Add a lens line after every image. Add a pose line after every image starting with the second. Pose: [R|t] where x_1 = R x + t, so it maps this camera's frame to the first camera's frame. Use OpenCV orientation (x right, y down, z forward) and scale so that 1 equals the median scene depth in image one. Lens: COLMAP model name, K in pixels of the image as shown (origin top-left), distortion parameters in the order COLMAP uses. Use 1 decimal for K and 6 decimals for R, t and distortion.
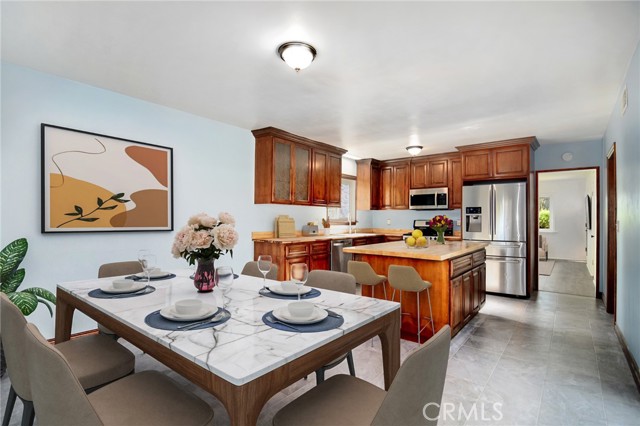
lens RADIAL K [[308.6, 0, 320.0], [0, 308.6, 213.0], [0, 0, 1]] dist [-0.002344, -0.000411]
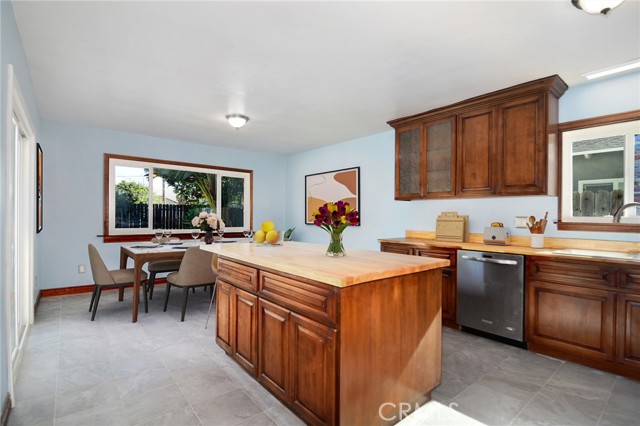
lens RADIAL K [[312.1, 0, 319.2], [0, 312.1, 222.6], [0, 0, 1]] dist [-0.000085, 0.000135]
pose [[-0.204311, 0.002187, -0.978904, 0.979050], [0.005474, 0.999984, 0.001092, 0.041231], [0.978891, -0.005135, -0.204320, 1.153413]]
